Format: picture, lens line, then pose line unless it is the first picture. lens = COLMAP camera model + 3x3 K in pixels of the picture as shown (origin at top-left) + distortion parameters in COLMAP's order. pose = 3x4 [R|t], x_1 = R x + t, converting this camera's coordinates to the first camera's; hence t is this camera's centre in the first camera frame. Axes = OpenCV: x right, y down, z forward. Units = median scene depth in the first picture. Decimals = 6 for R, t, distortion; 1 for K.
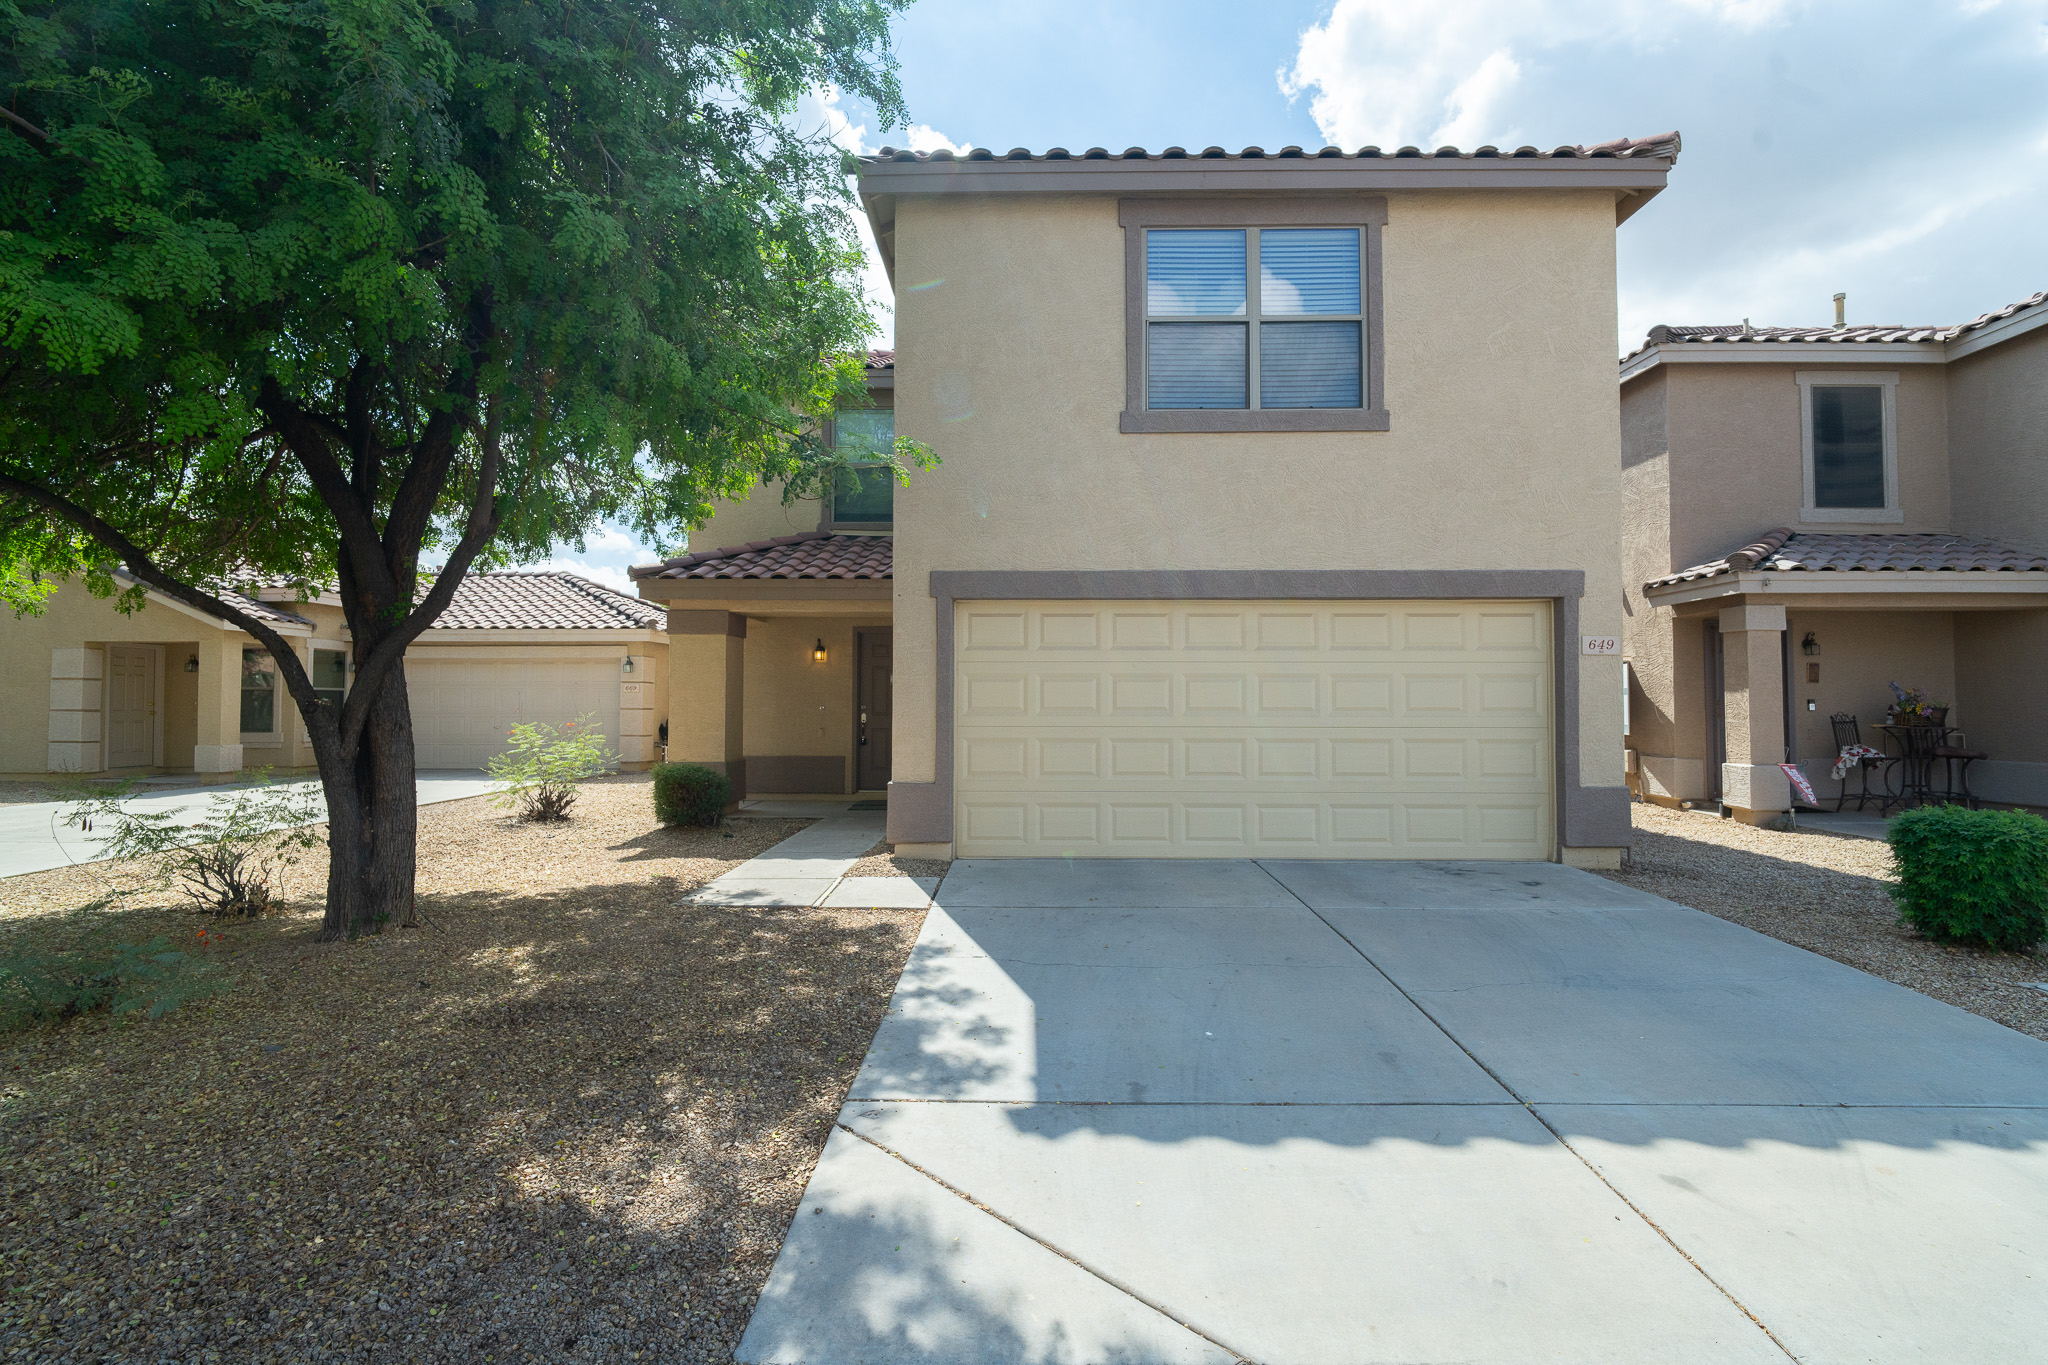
lens RADIAL K [[951.7, 0, 1024.0], [0, 951.7, 682.5], [0, 0, 1]] dist [0.004791, -0.008459]
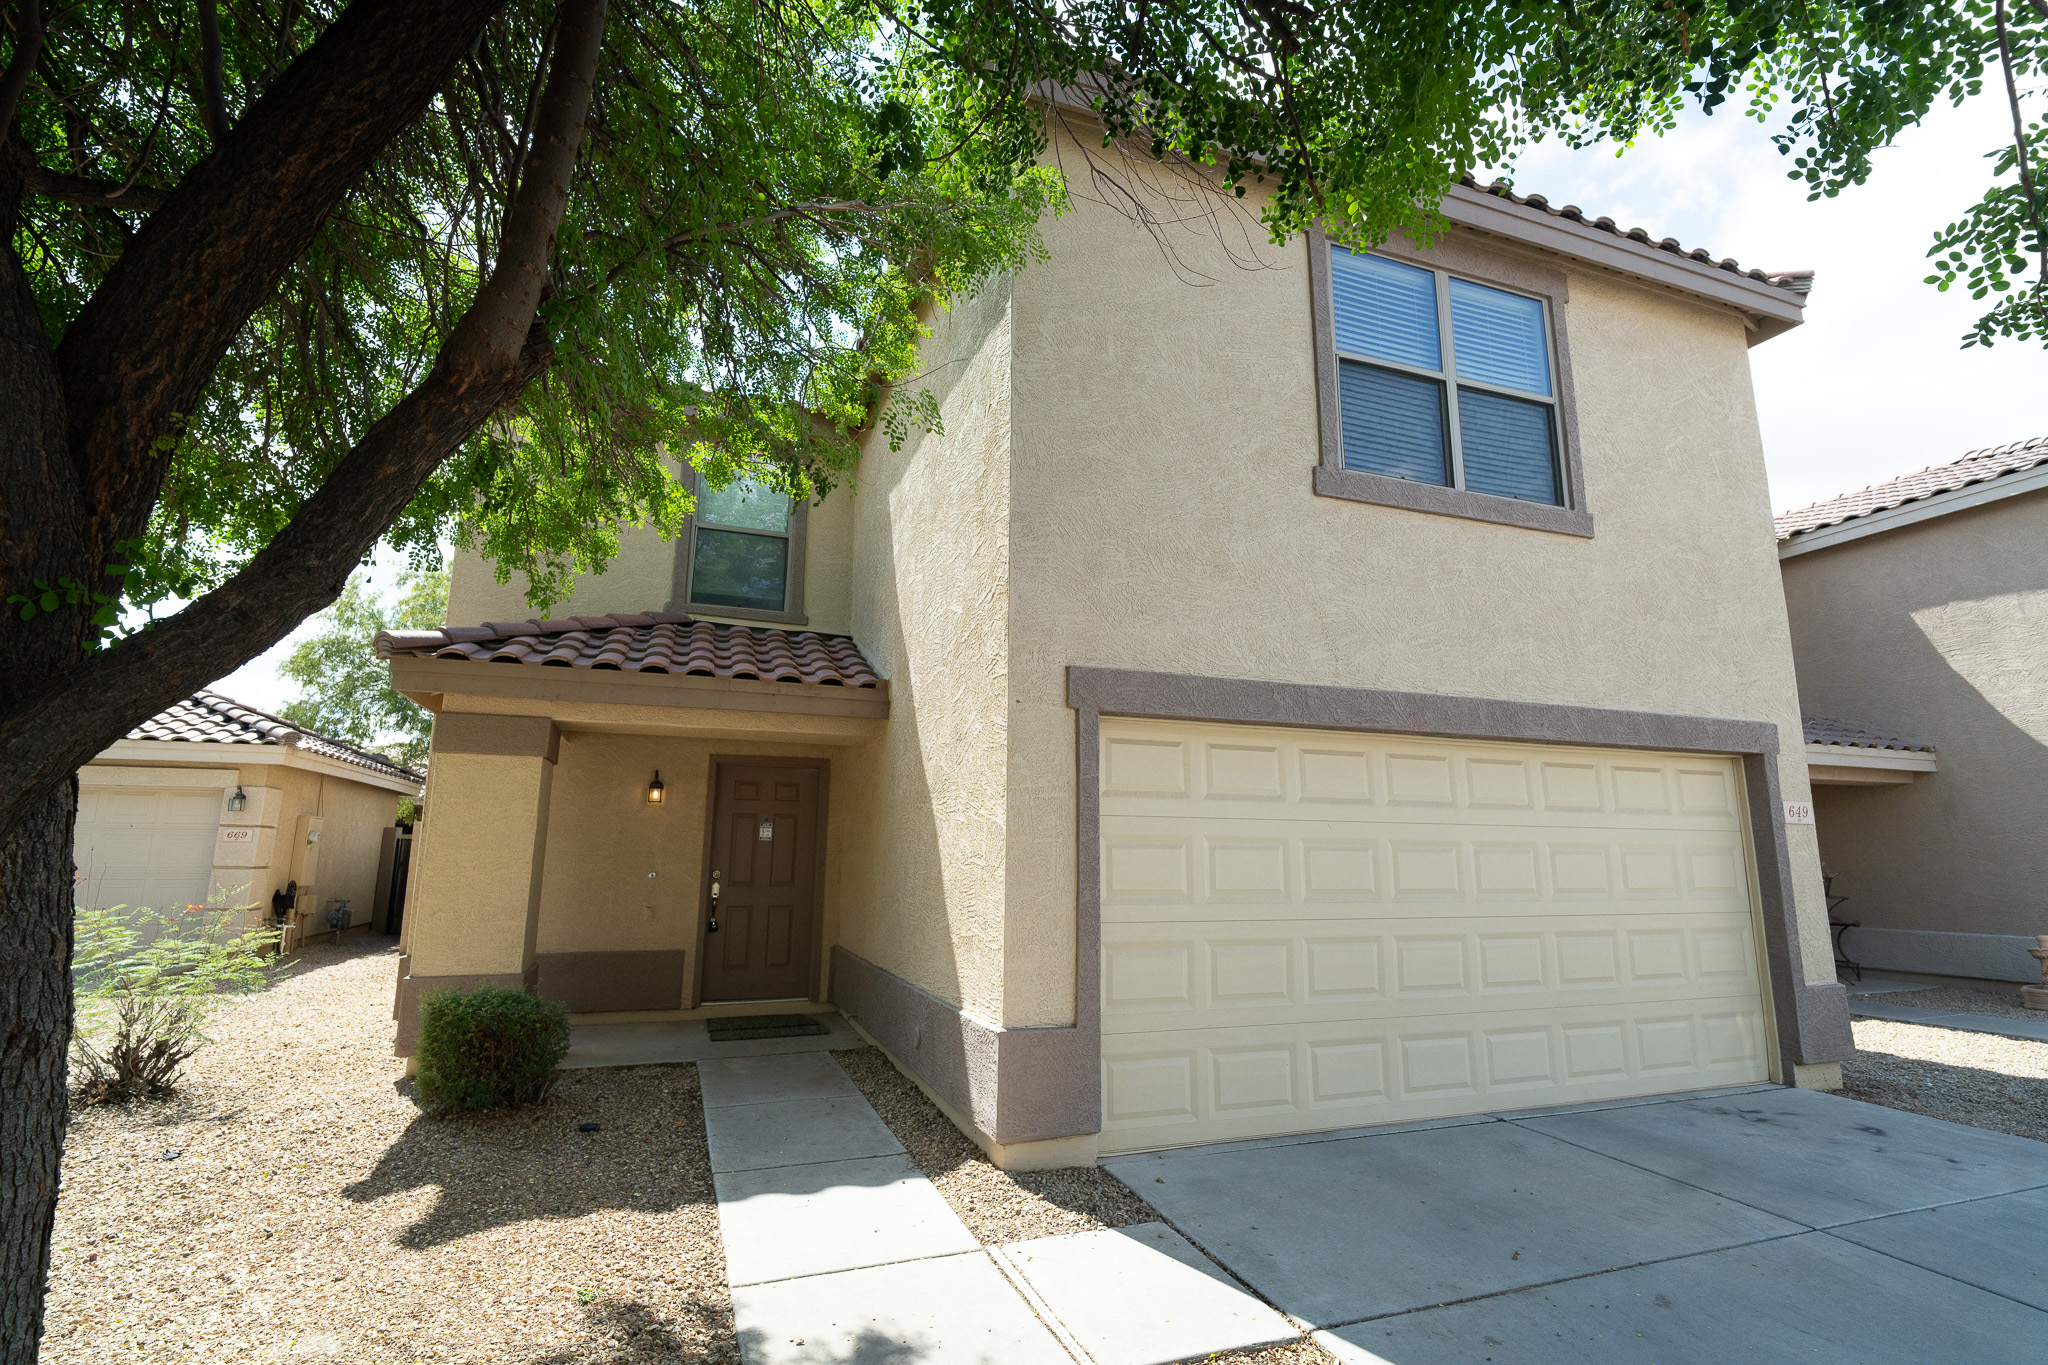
lens RADIAL K [[951.7, 0, 1024.0], [0, 951.7, 682.5], [0, 0, 1]] dist [0.004791, -0.008459]
pose [[0.933202, 0.071119, 0.352245, -0.338109], [-0.016085, 0.987505, -0.156767, -0.009435], [-0.358993, 0.140630, 0.922685, 0.440935]]
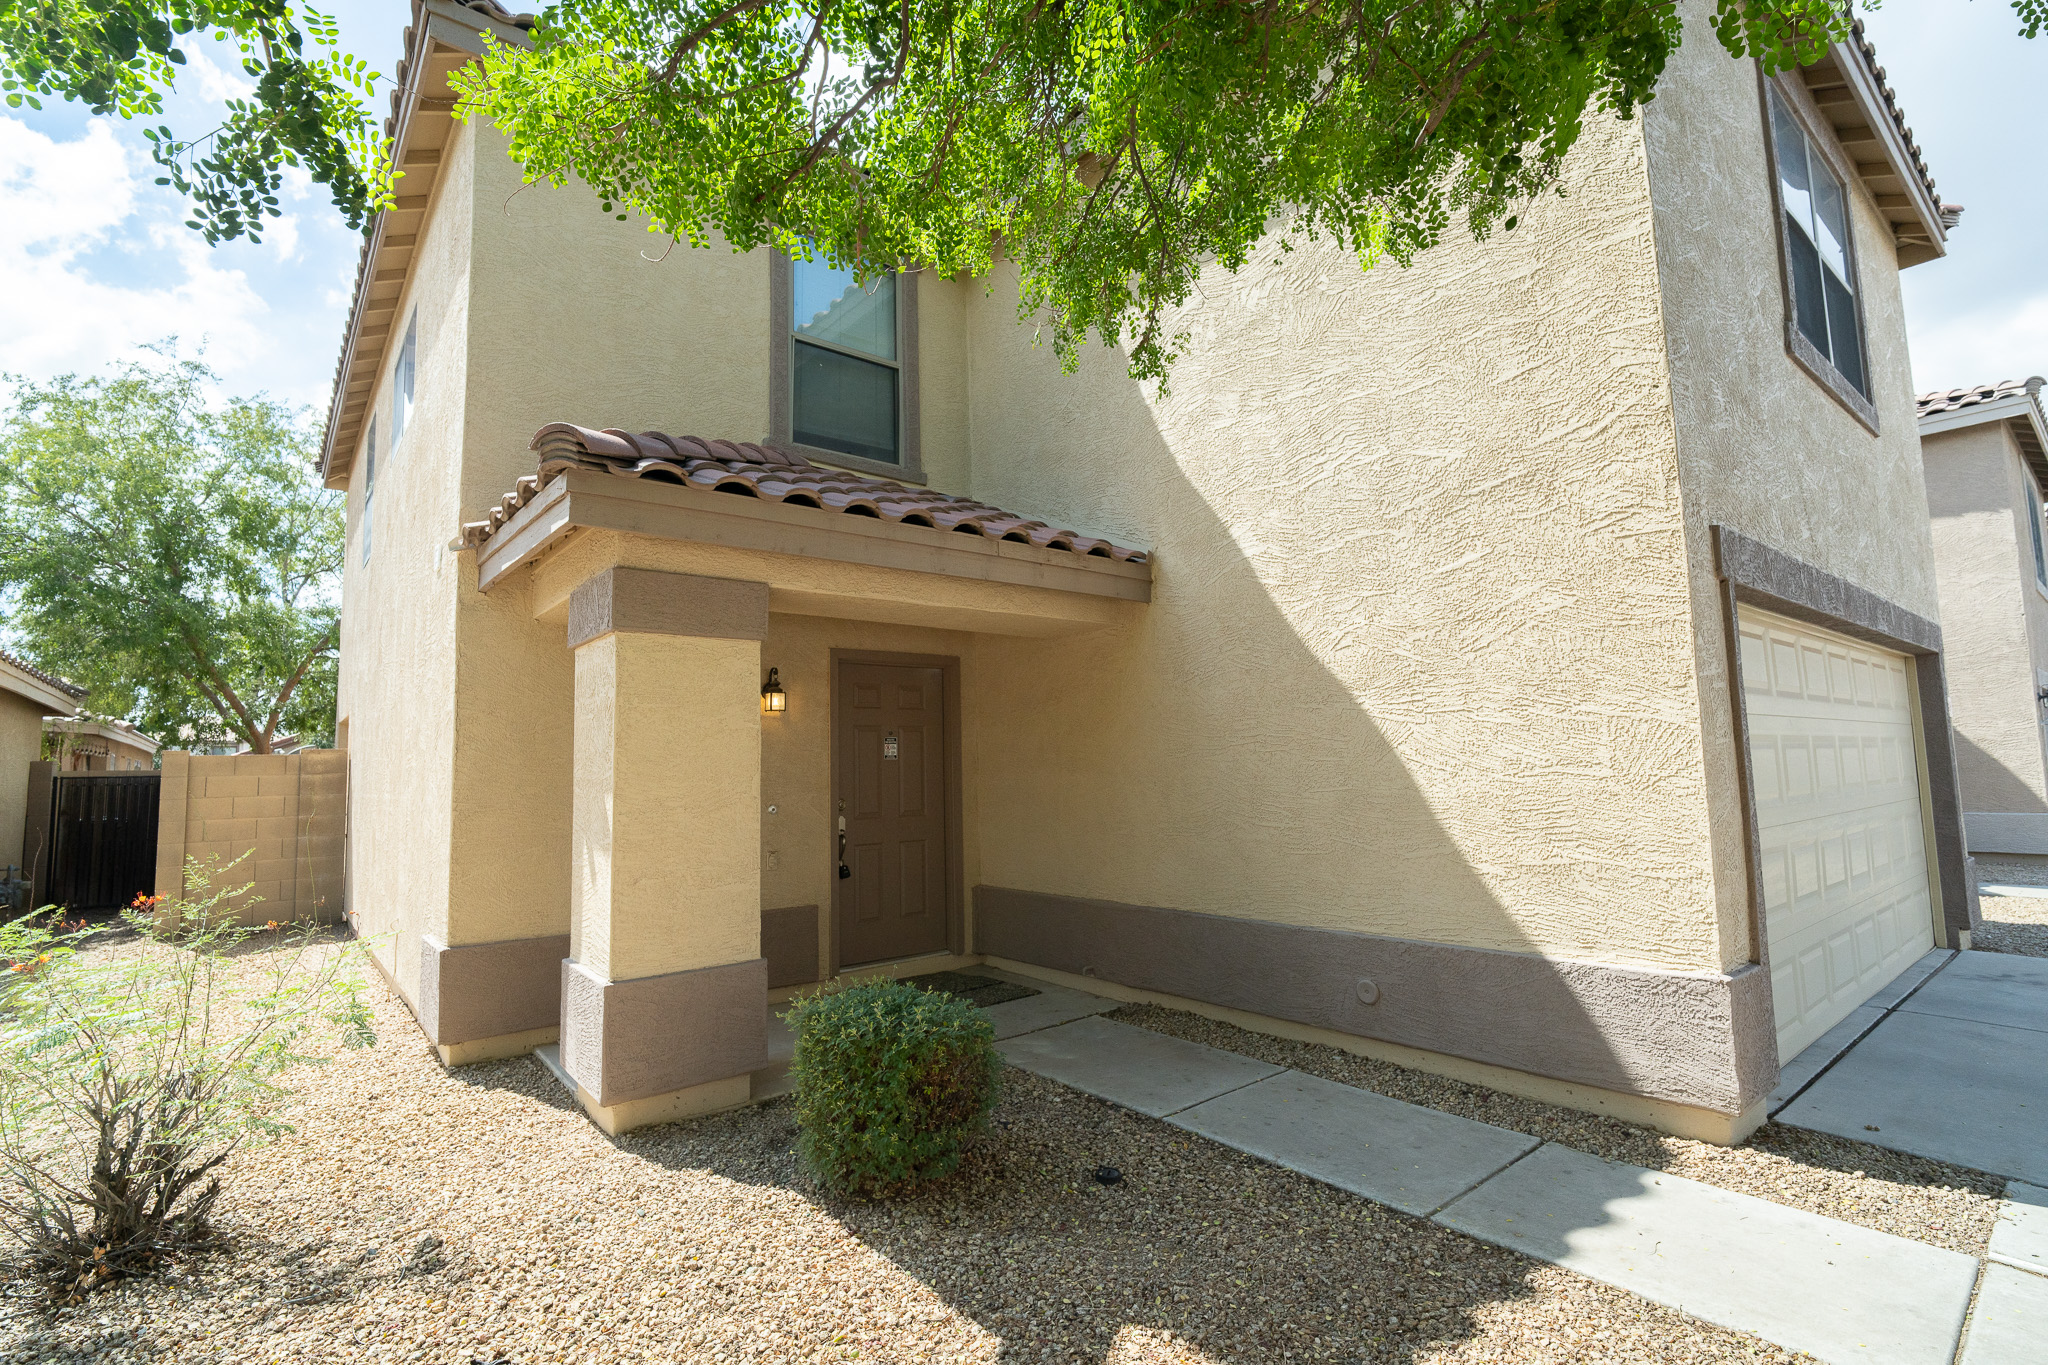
lens RADIAL K [[960.6, 0, 1027.8], [0, 960.6, 664.7], [0, 0, 1]] dist [-0.002943, -0.000751]
pose [[0.768254, 0.050817, 0.638125, -0.678711], [0.010951, 0.995655, -0.092473, -0.000771], [-0.640052, 0.078031, 0.764359, 0.846801]]
